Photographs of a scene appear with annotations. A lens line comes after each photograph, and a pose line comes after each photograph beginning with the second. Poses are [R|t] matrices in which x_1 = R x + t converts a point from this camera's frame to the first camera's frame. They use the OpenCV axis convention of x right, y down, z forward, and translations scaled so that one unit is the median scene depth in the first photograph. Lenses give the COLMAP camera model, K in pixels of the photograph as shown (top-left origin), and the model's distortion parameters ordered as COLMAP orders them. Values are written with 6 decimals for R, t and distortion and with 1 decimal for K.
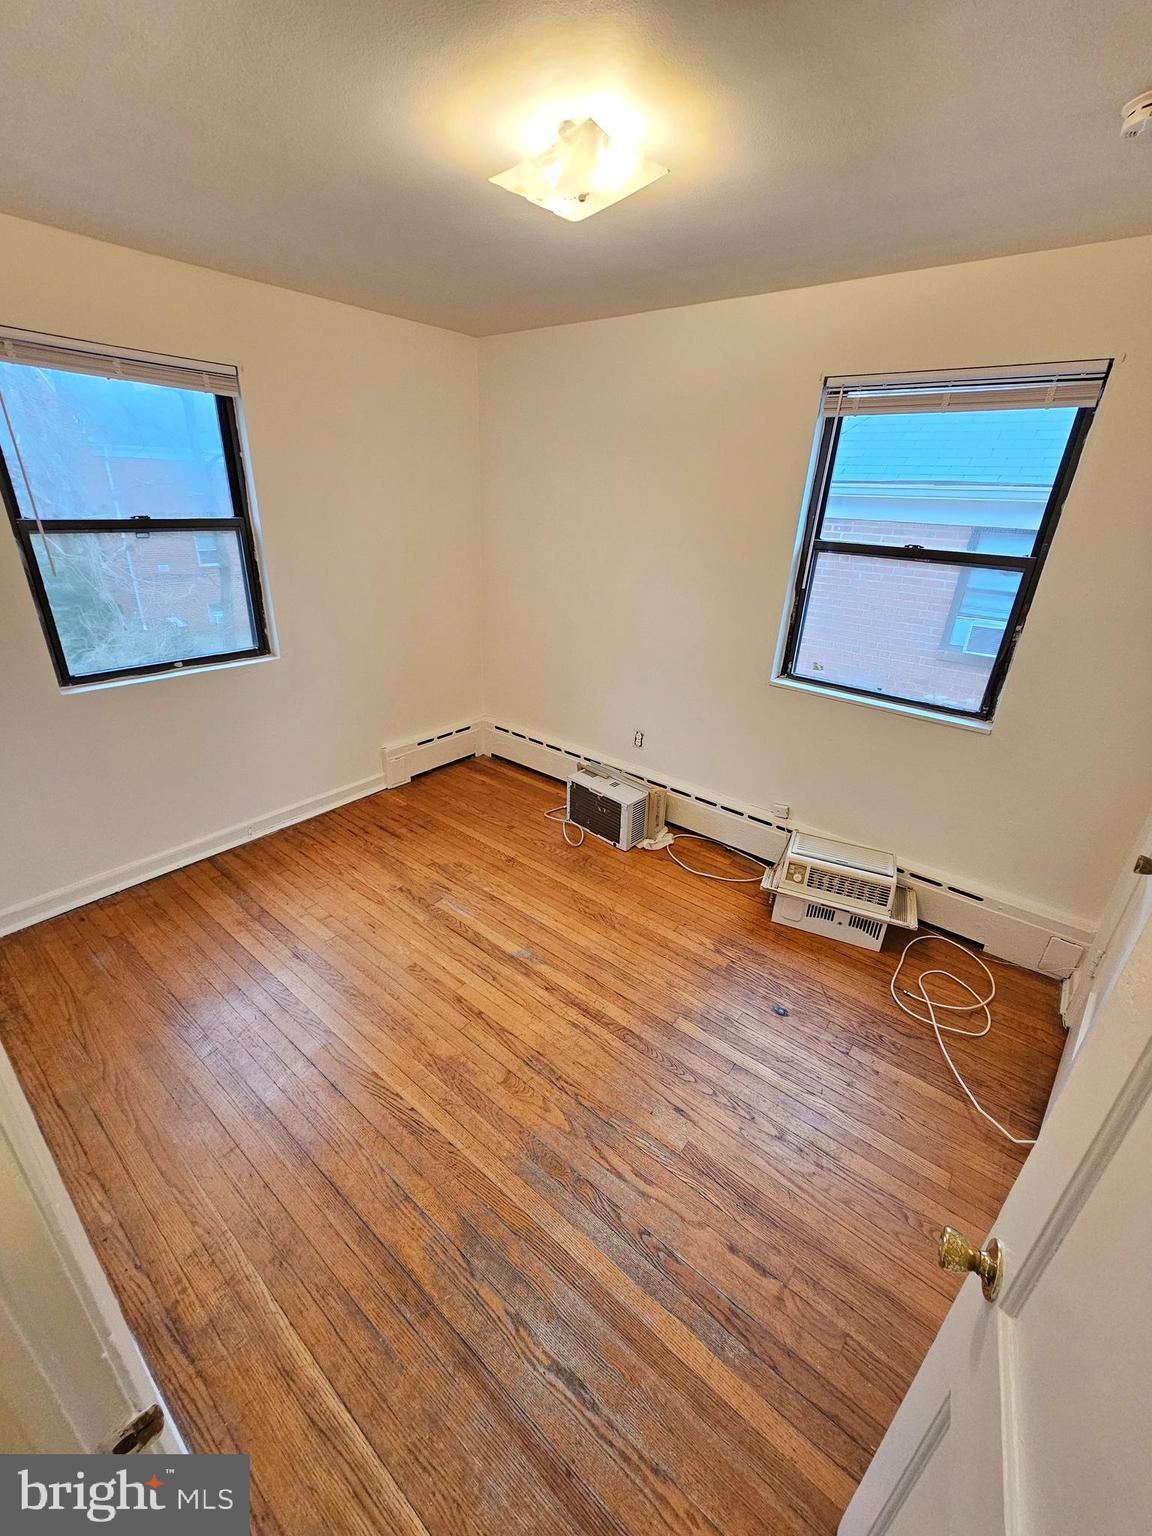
lens RADIAL K [[626.5, 0, 567.5], [0, 626.5, 763.6], [0, 0, 1]] dist [-0.001678, -0.000700]
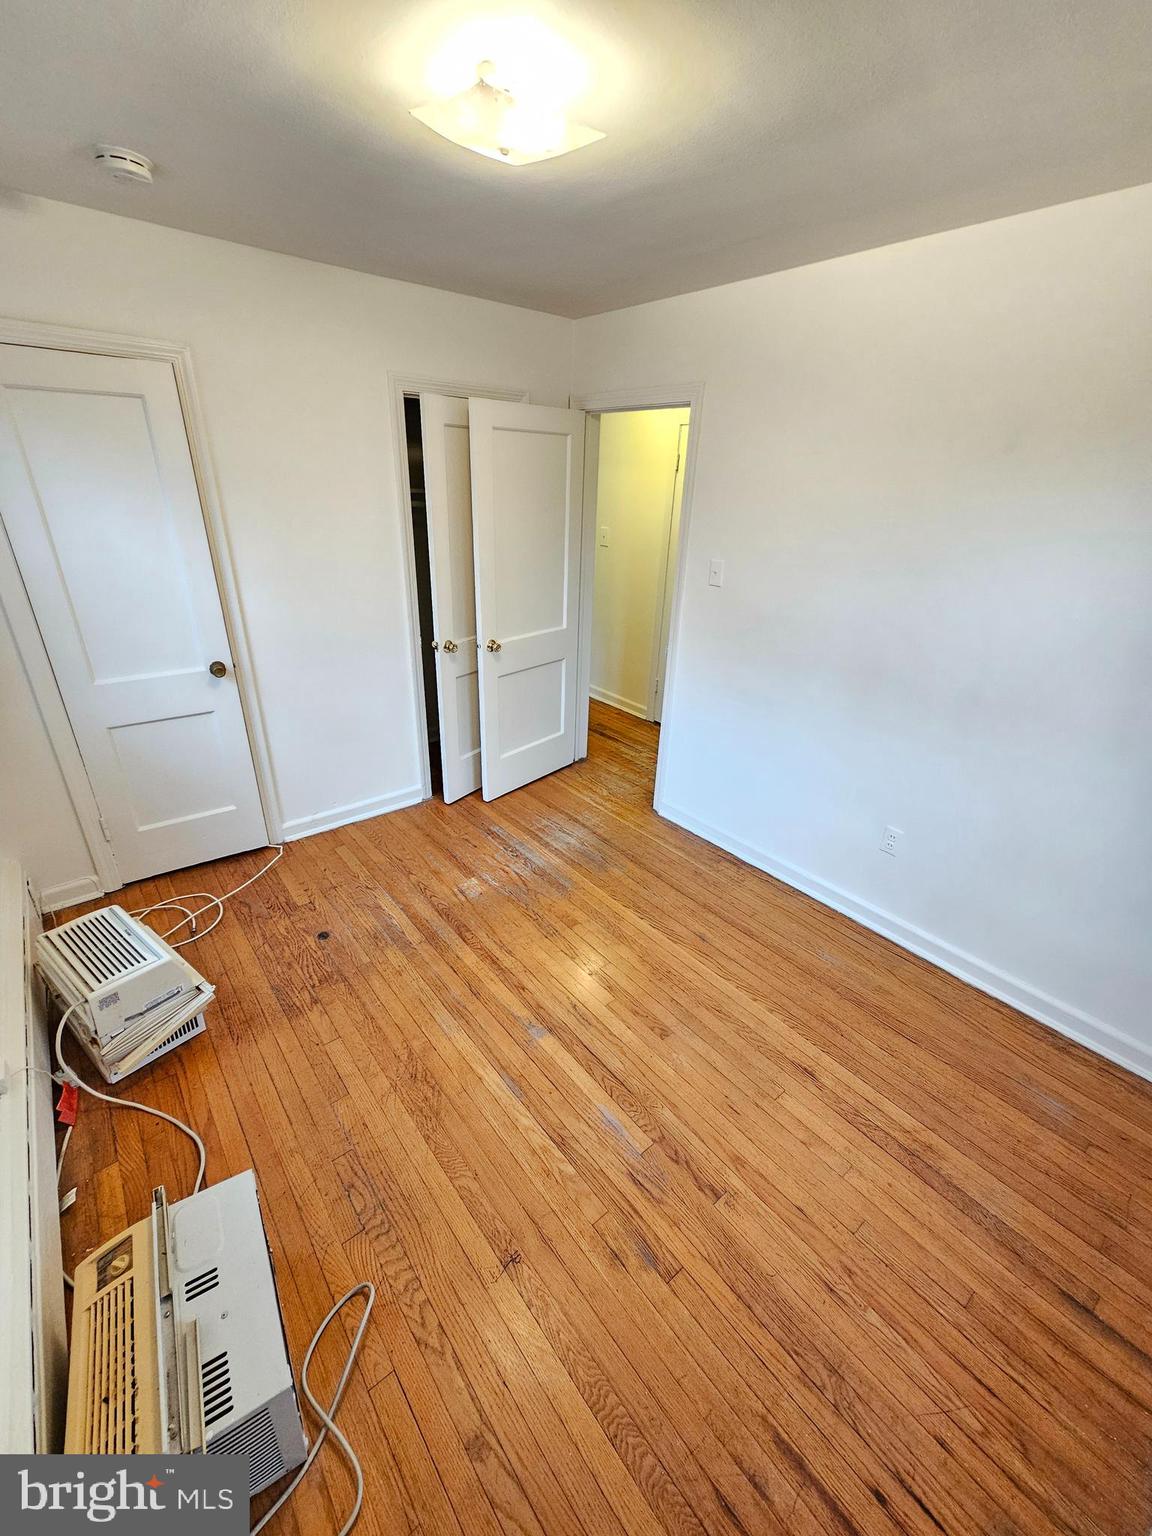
lens RADIAL K [[626.5, 0, 567.5], [0, 626.5, 763.6], [0, 0, 1]] dist [-0.001678, -0.000700]
pose [[-0.977205, -0.143484, 0.156471, -0.194908], [0.023819, 0.658277, 0.752399, -0.581420], [-0.210958, 0.738975, -0.639854, 1.292123]]
